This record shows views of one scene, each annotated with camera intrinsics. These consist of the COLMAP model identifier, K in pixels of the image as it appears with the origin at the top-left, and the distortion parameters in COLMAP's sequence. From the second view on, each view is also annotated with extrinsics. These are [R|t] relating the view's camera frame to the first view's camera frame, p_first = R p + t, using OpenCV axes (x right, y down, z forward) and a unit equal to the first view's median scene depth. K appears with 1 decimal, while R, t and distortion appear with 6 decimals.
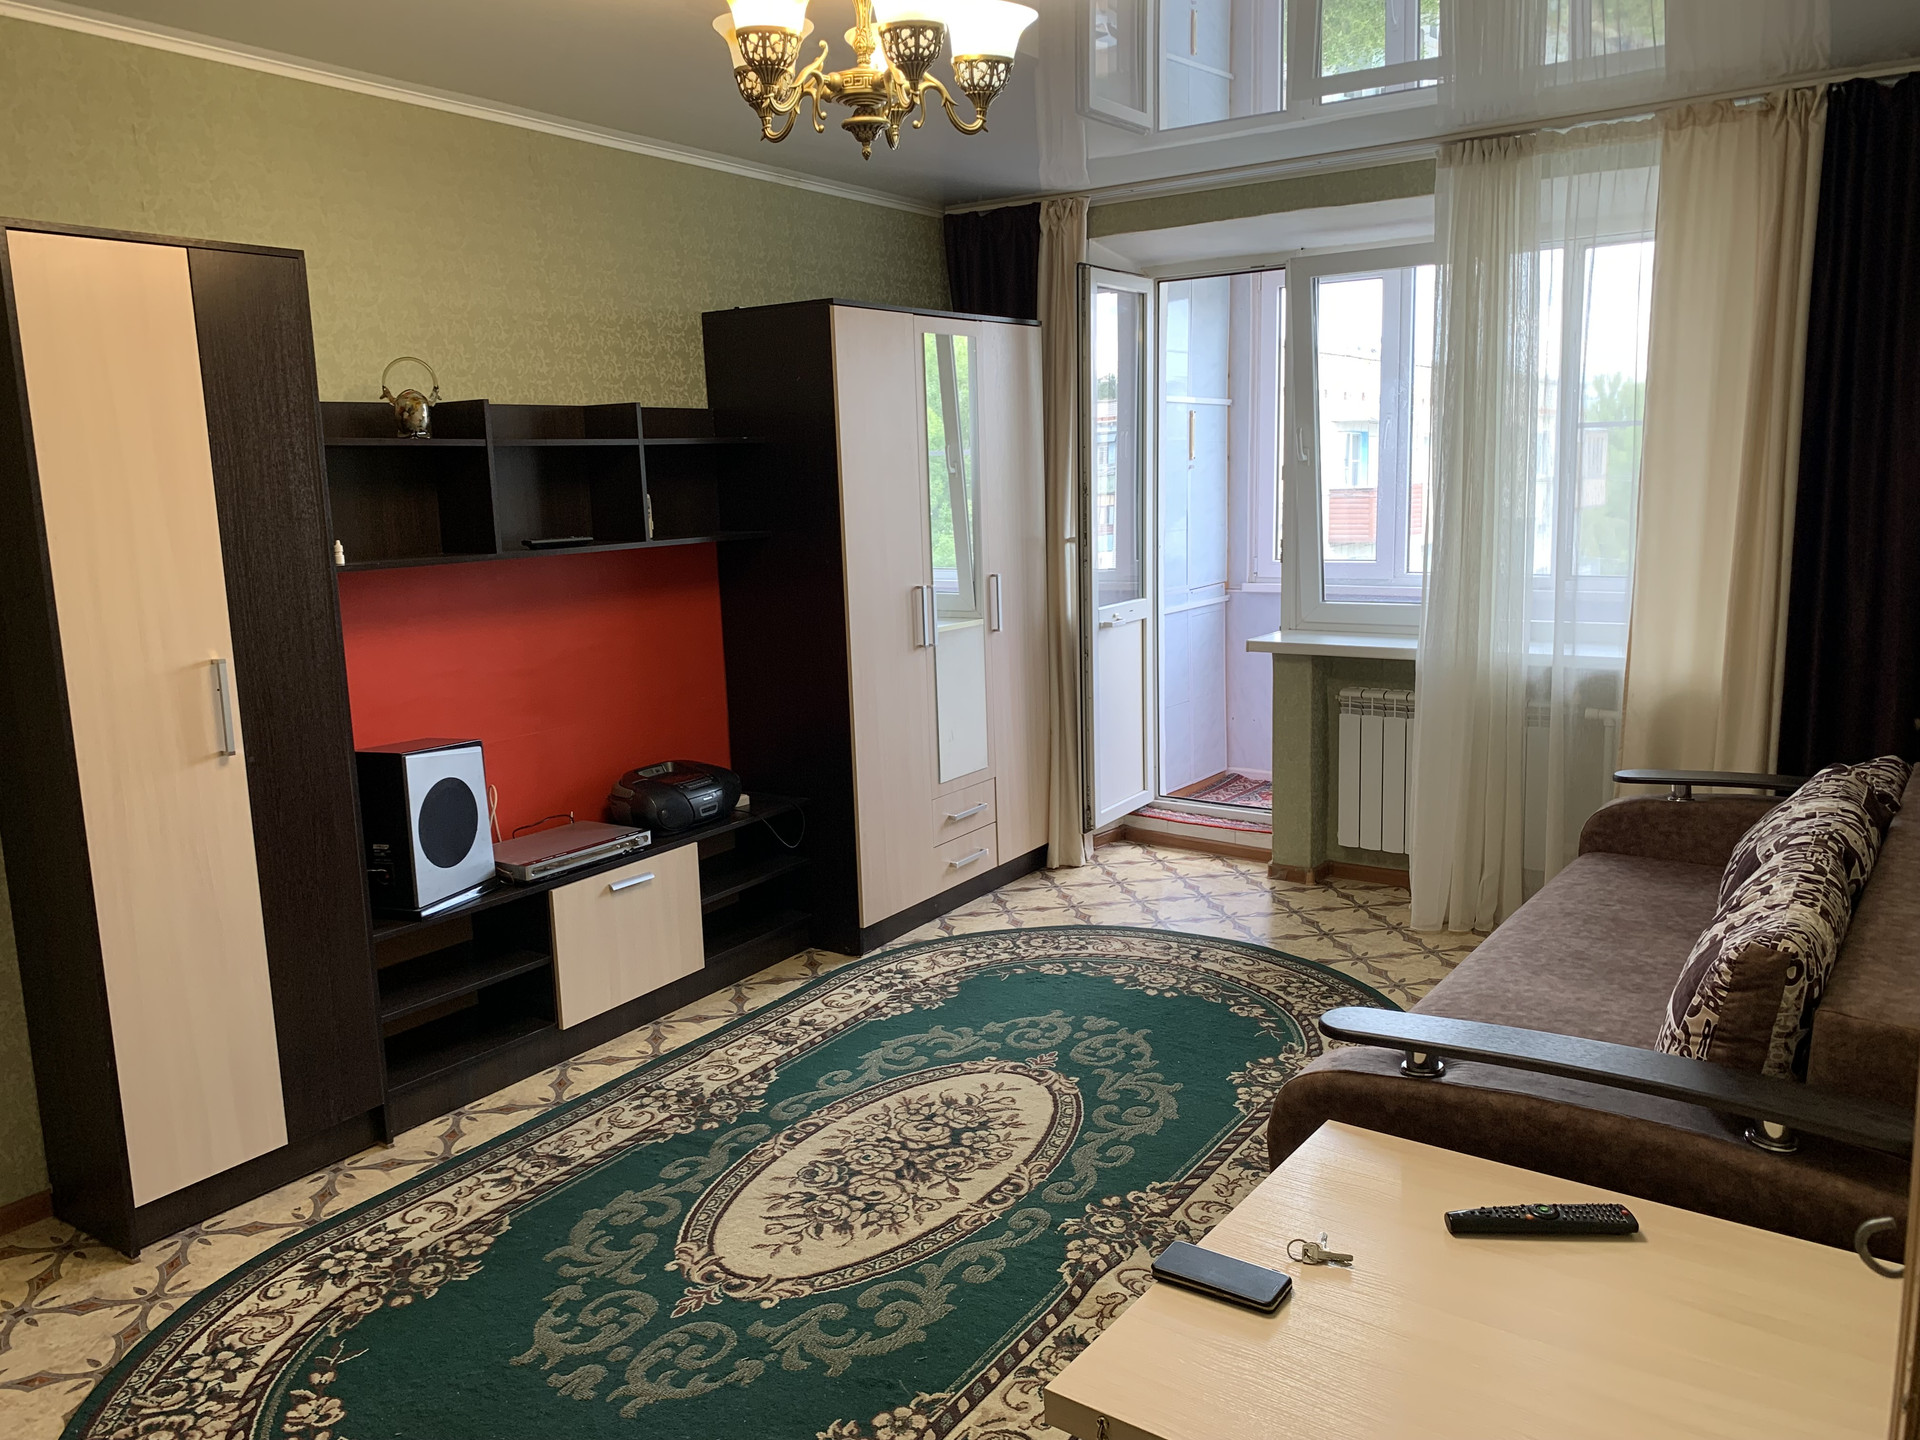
lens RADIAL K [[1471.4, 0, 953.1], [0, 1471.4, 709.0], [0, 0, 1]] dist [0.054175, -0.049546]
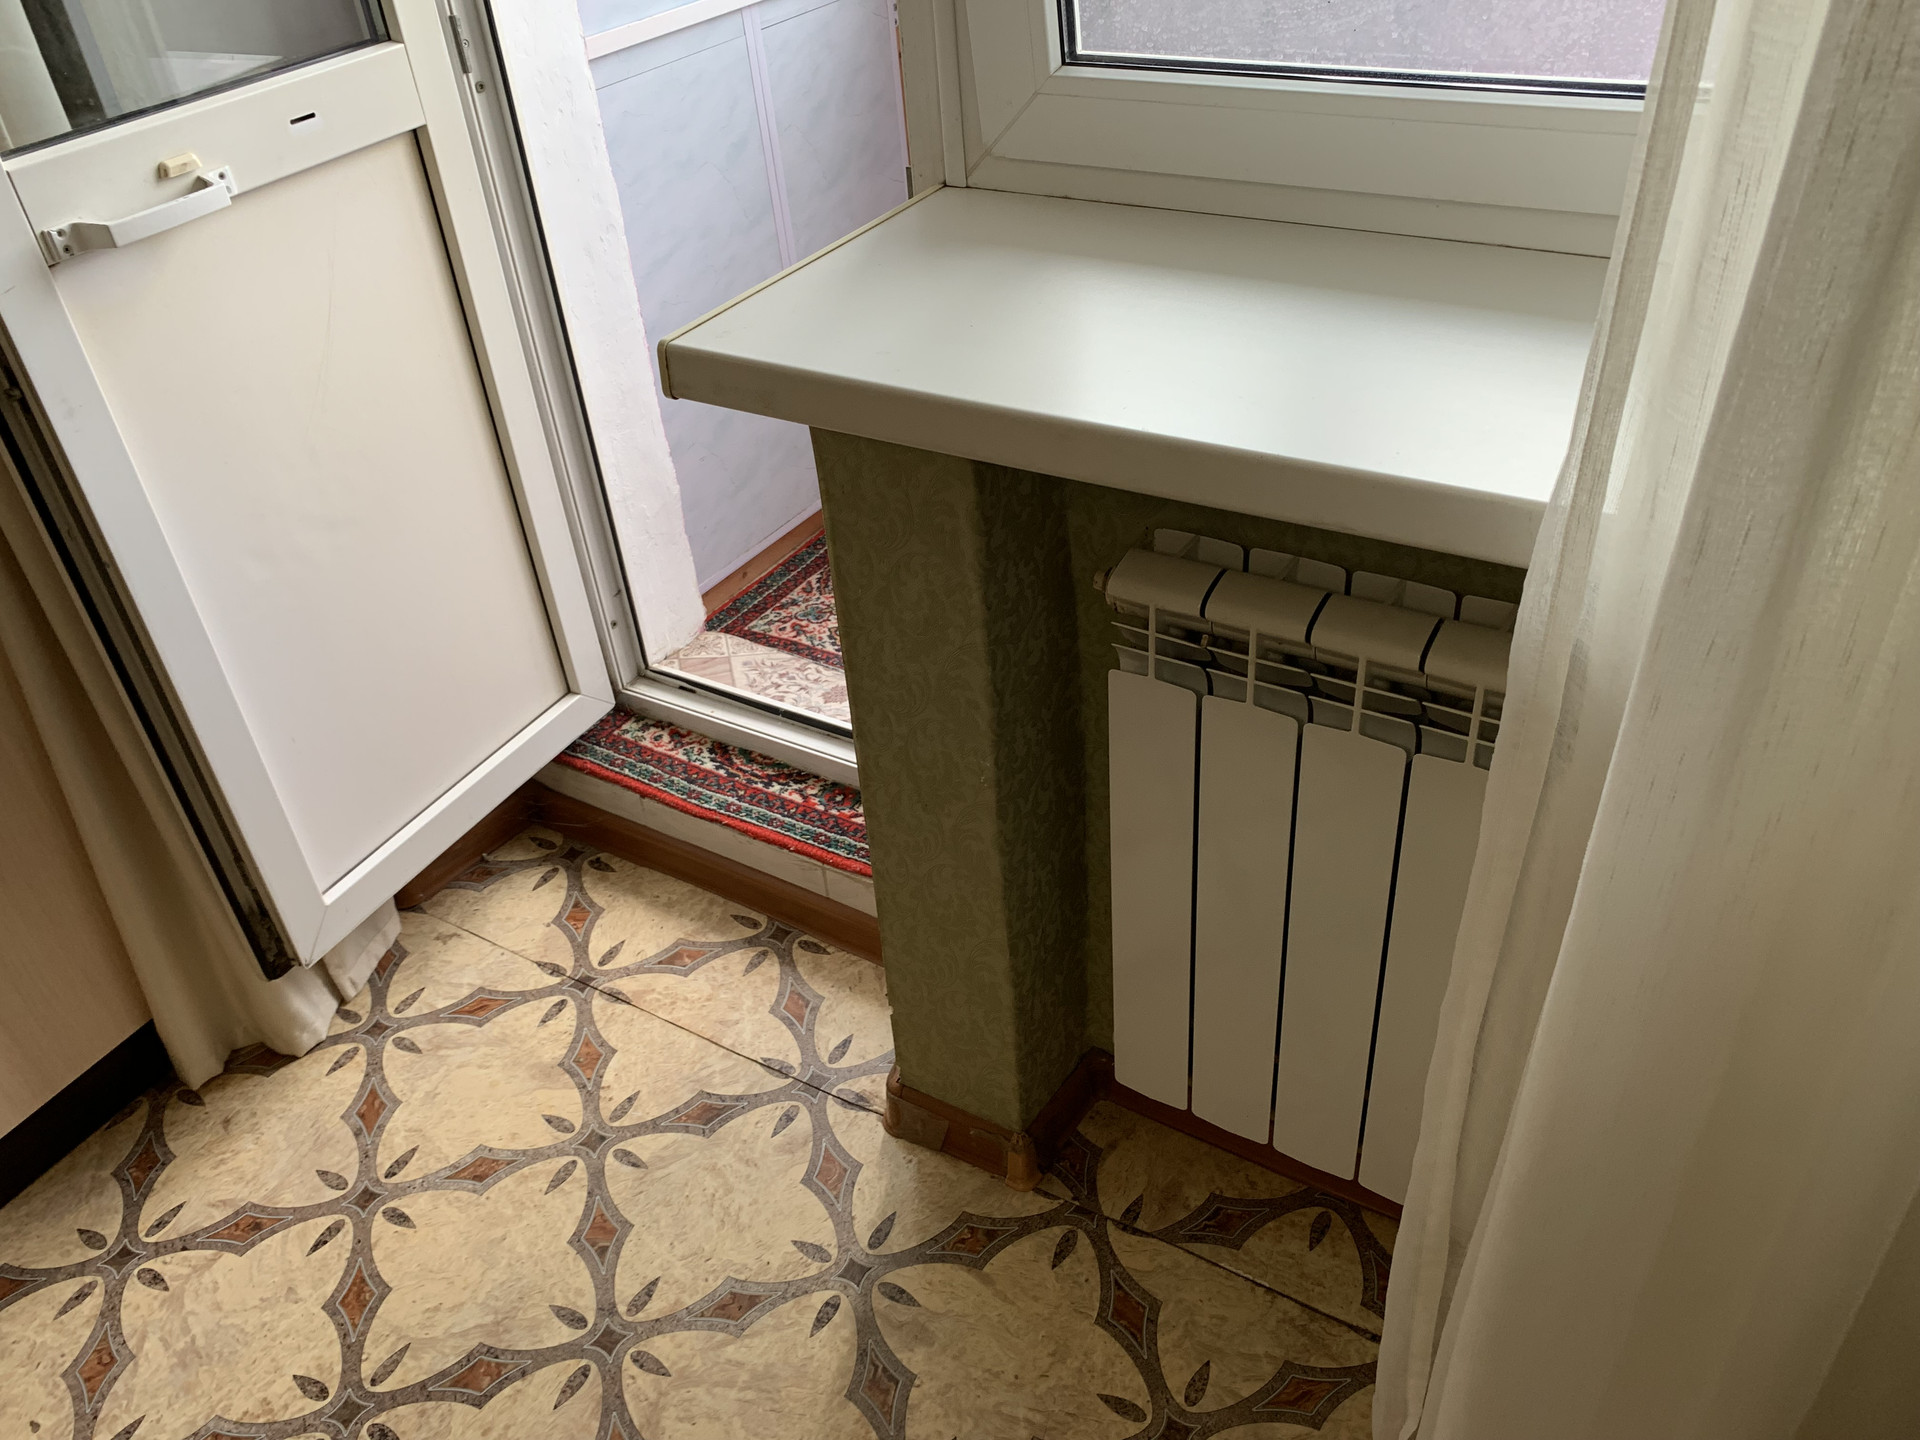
lens RADIAL K [[1471.4, 0, 957.9], [0, 1471.4, 729.1], [0, 0, 1]] dist [0.054175, -0.049546]
pose [[0.996557, -0.075740, 0.033717, 0.229039], [0.052617, 0.892101, 0.448763, -0.088594], [-0.064068, -0.445444, 0.893015, 0.793184]]
